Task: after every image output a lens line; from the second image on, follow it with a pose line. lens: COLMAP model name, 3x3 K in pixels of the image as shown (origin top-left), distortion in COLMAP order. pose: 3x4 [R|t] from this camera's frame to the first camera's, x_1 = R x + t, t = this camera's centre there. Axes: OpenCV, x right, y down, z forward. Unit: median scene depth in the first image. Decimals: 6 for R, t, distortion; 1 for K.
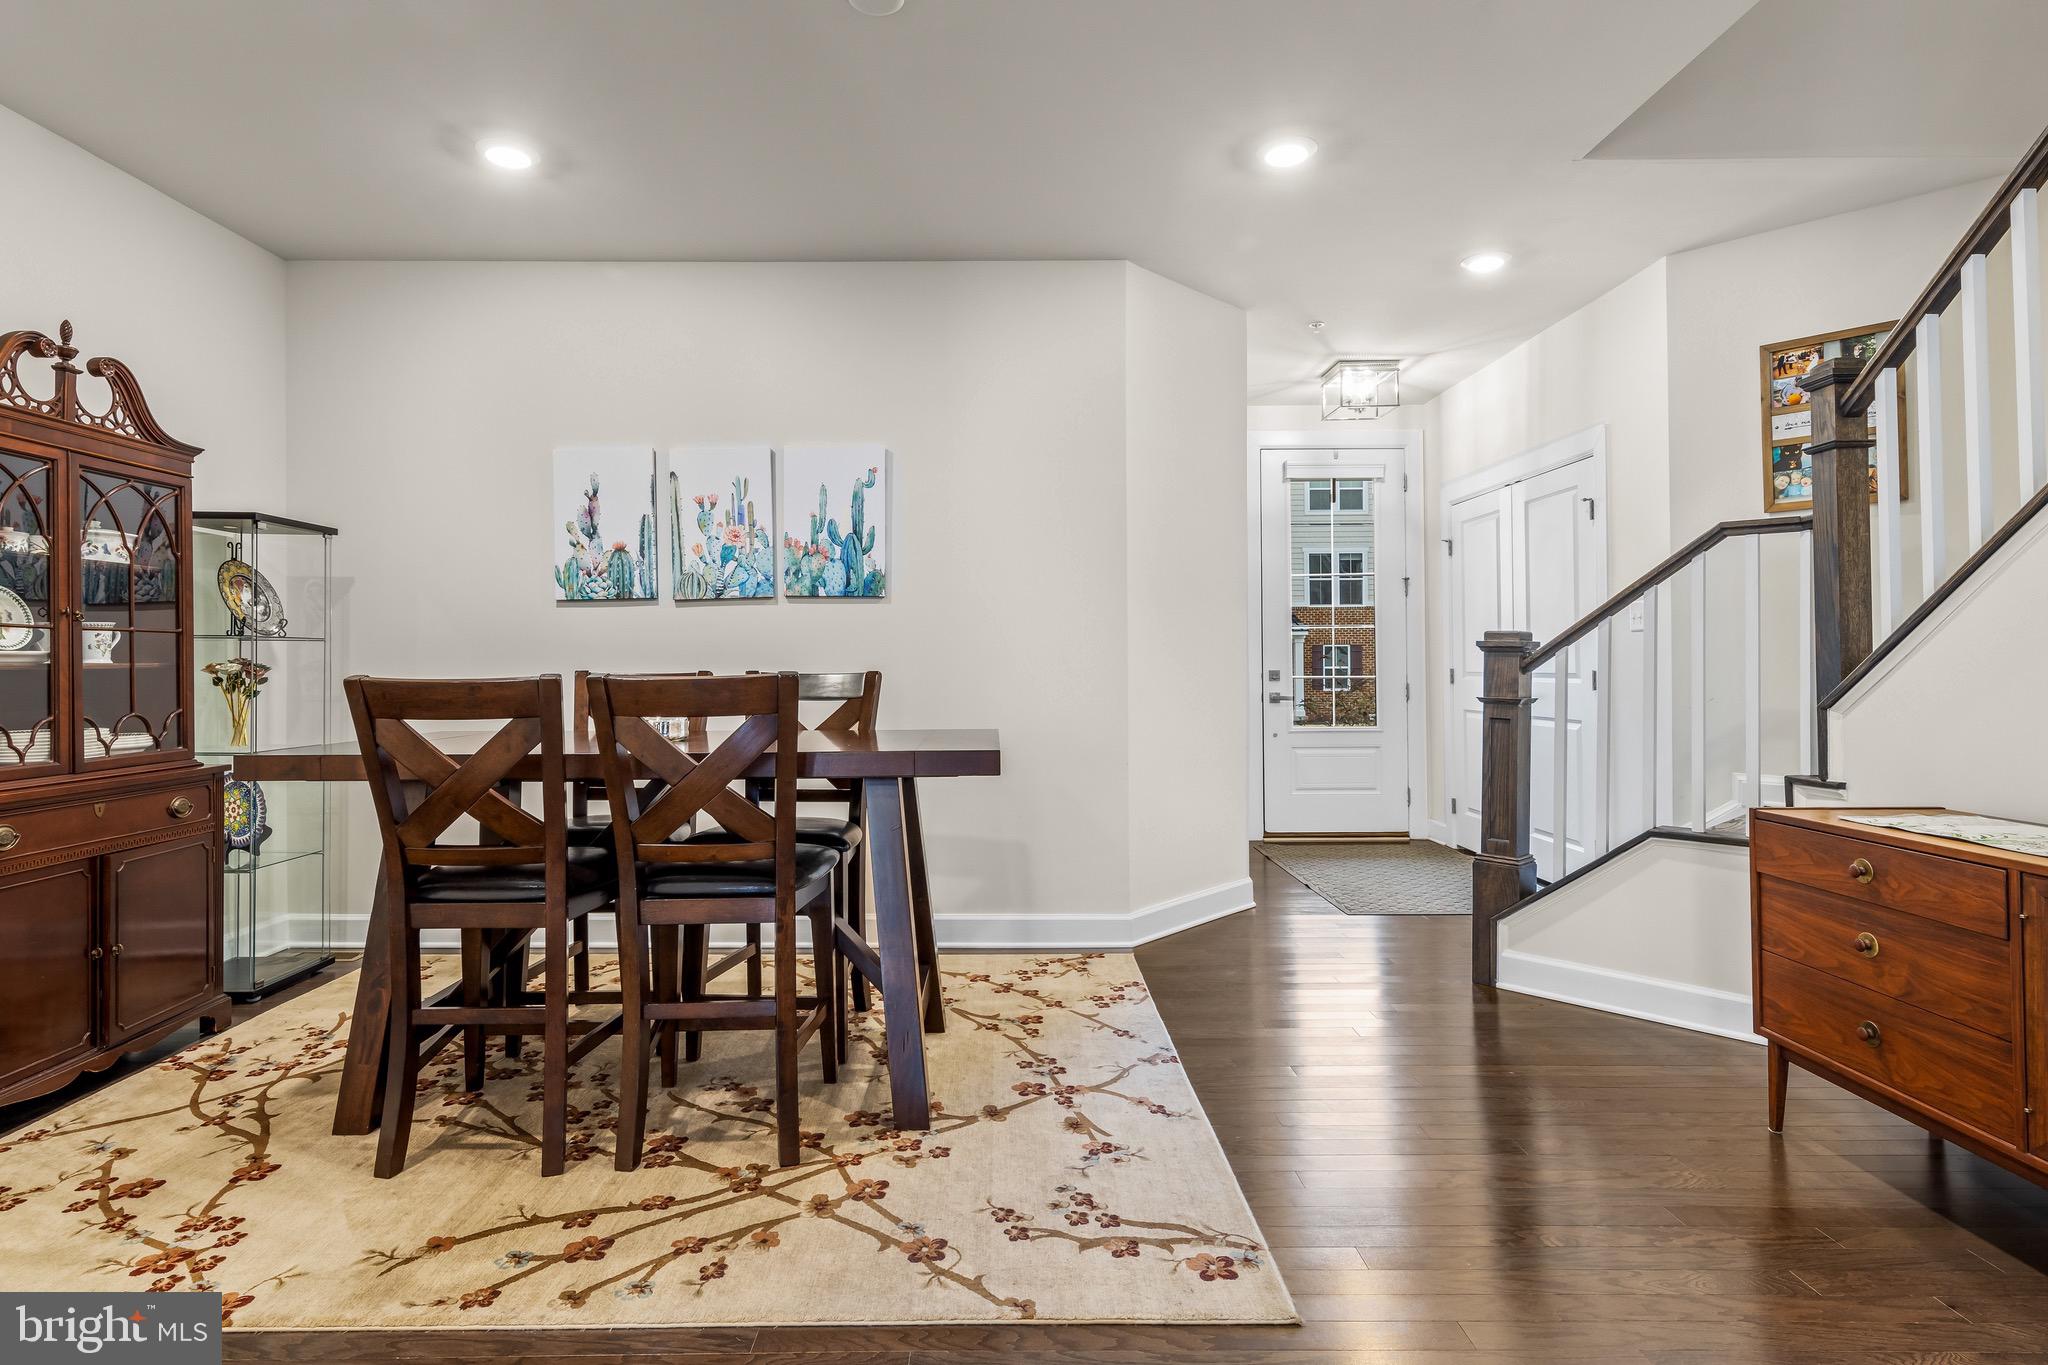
lens RADIAL K [[1044.1, 0, 1012.3], [0, 1044.1, 659.4], [0, 0, 1]] dist [0.012960, -0.005766]
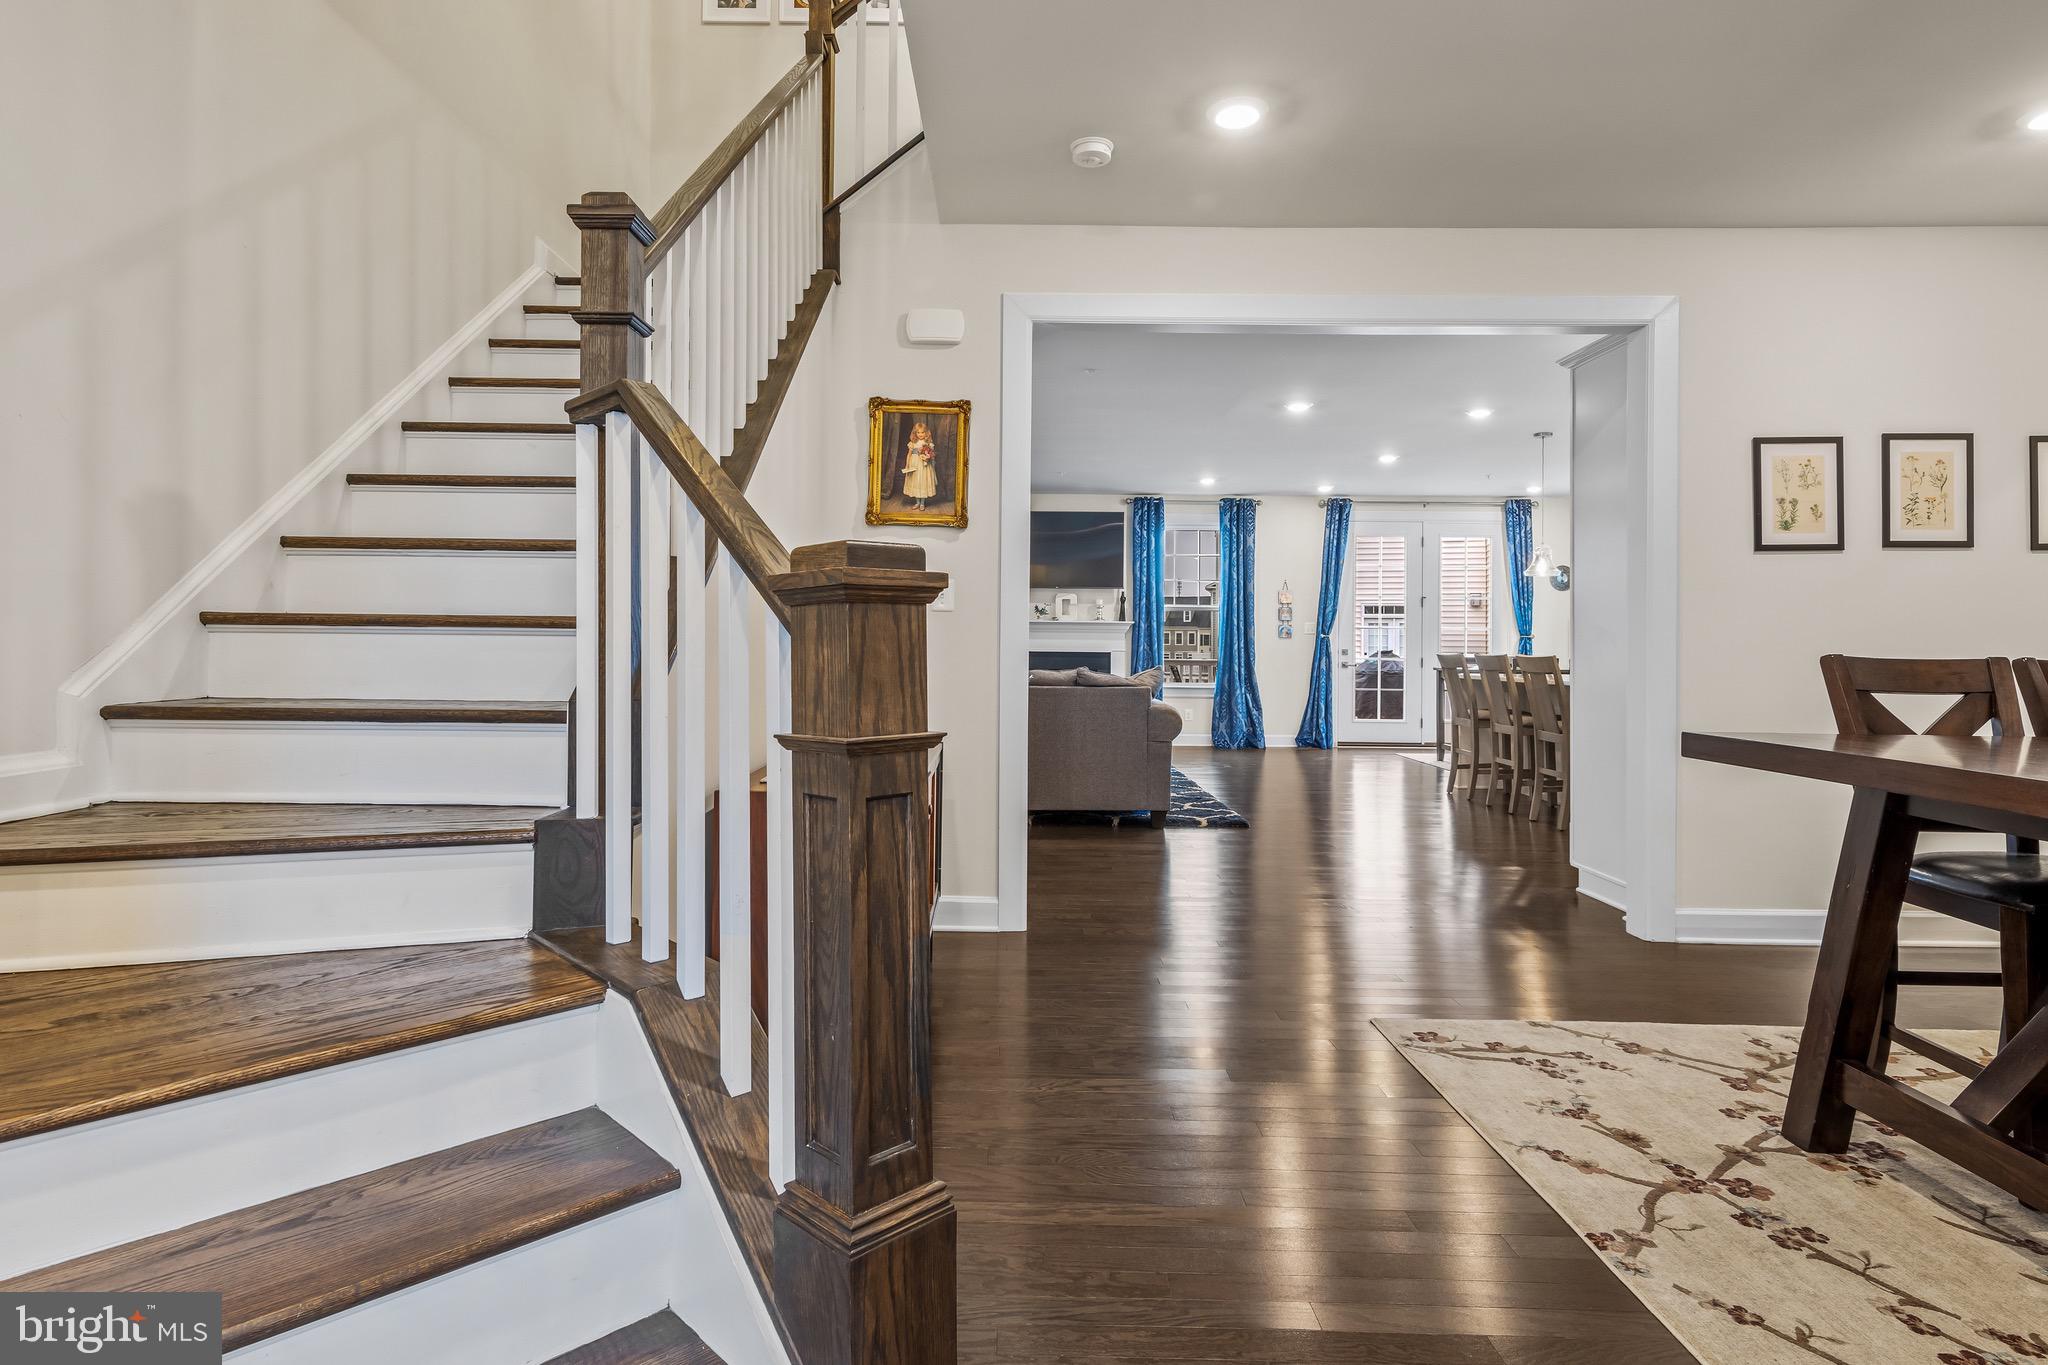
lens RADIAL K [[1068.7, 0, 1017.2], [0, 1068.7, 639.5], [0, 0, 1]] dist [0.016171, -0.000923]
pose [[-0.999970, -0.007637, 0.001630, 0.569195], [-0.007655, 0.999903, -0.011595, 0.015002], [-0.001541, -0.011607, -0.999931, 1.836744]]
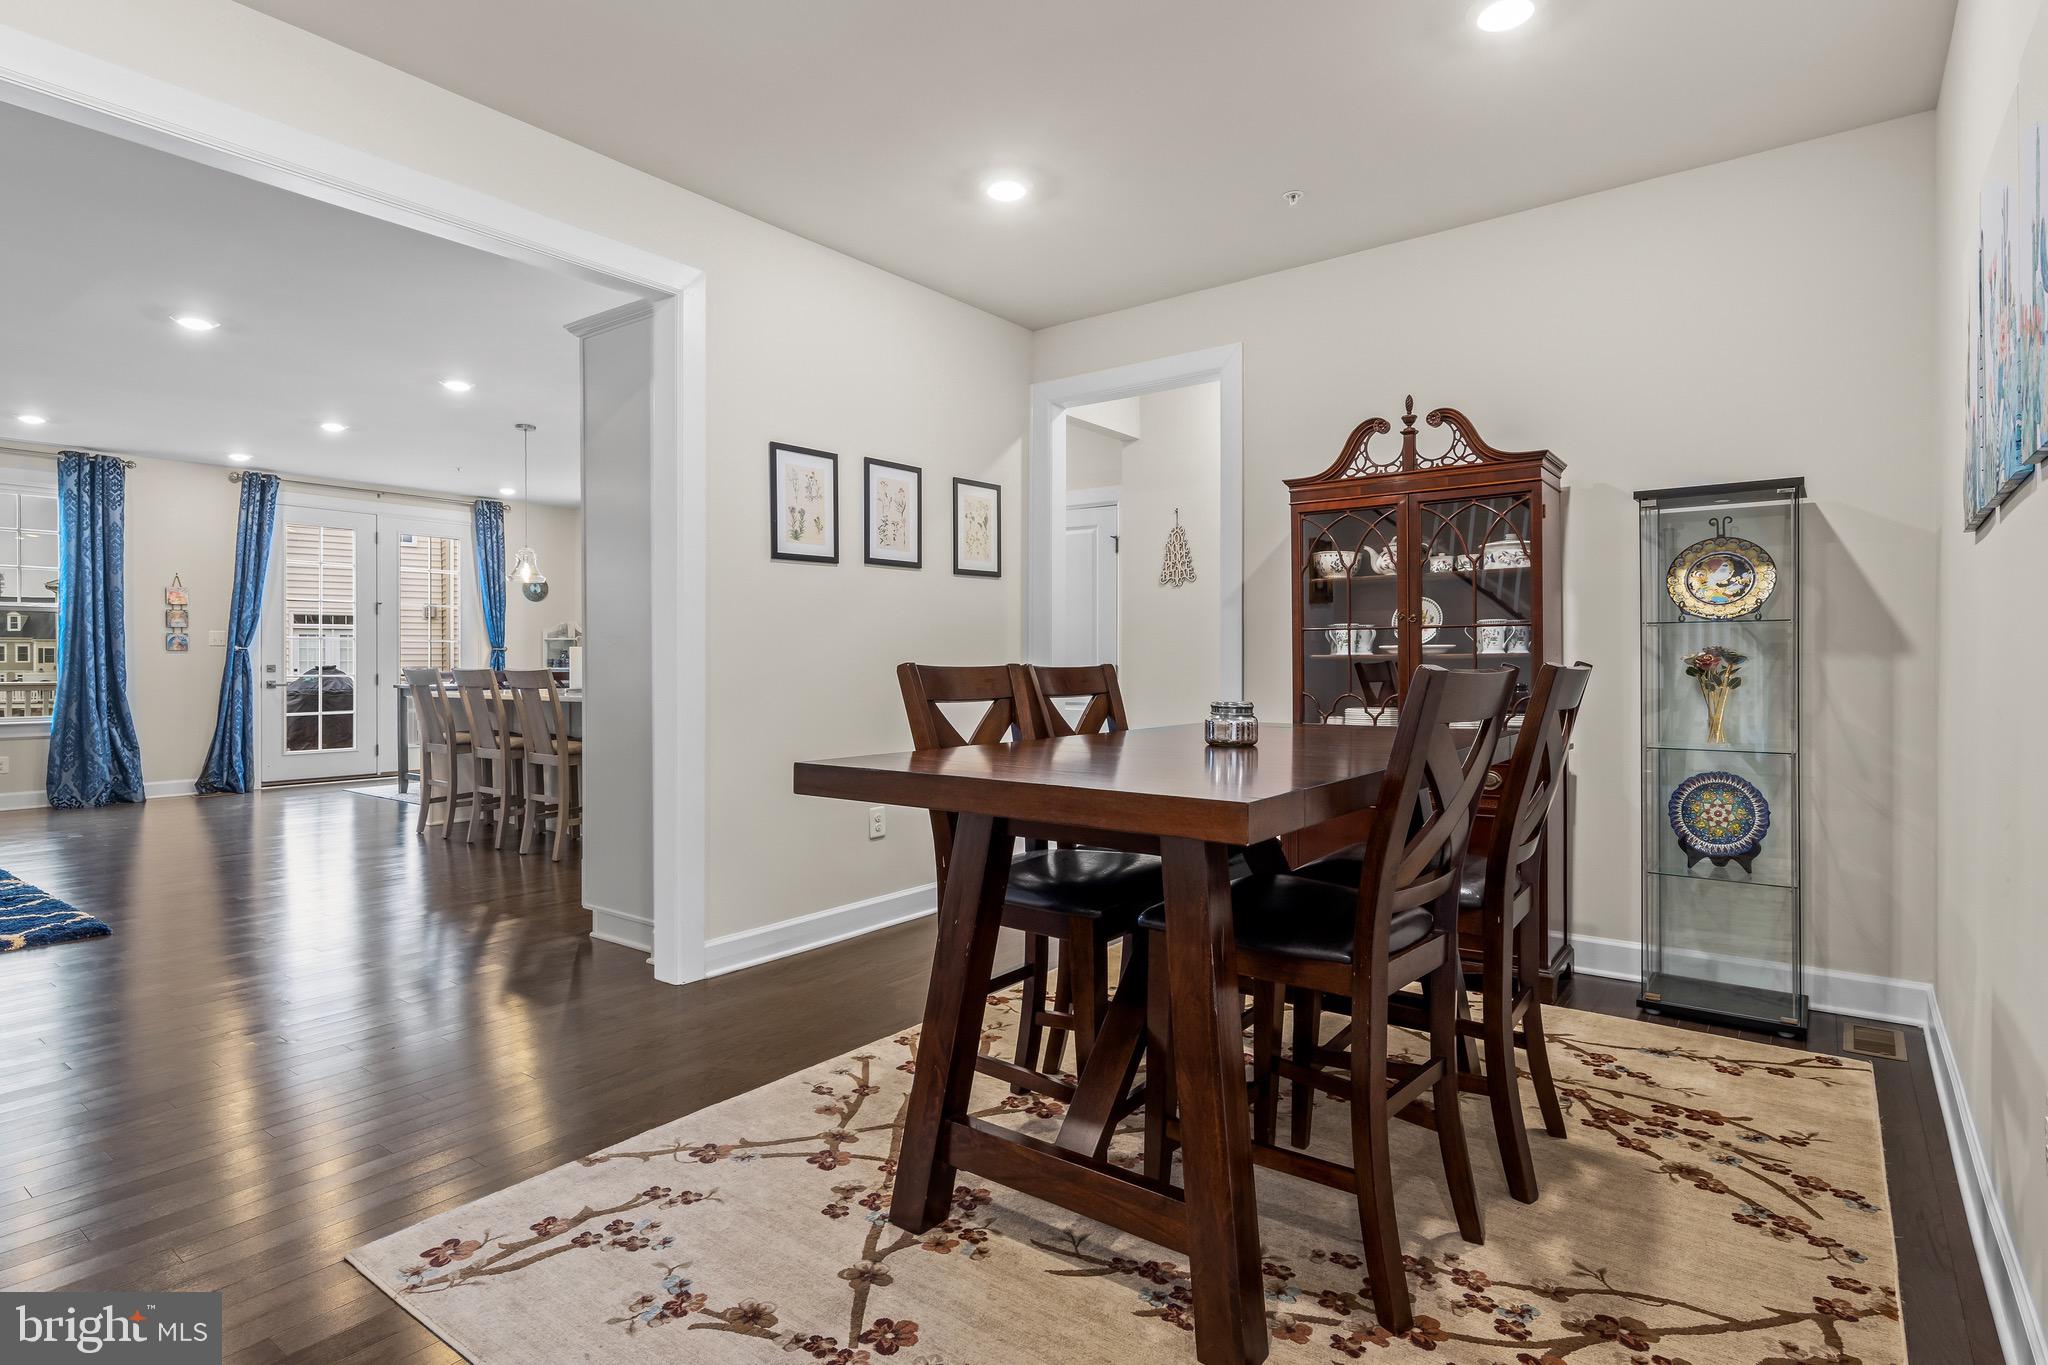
lens RADIAL K [[1044.1, 0, 1012.3], [0, 1044.1, 659.4], [0, 0, 1]] dist [0.012960, -0.005766]
pose [[-0.610308, 0.000816, -0.792164, 0.471126], [0.008238, 0.999952, -0.005317, 0.014111], [0.792121, -0.009771, -0.610285, 1.461437]]
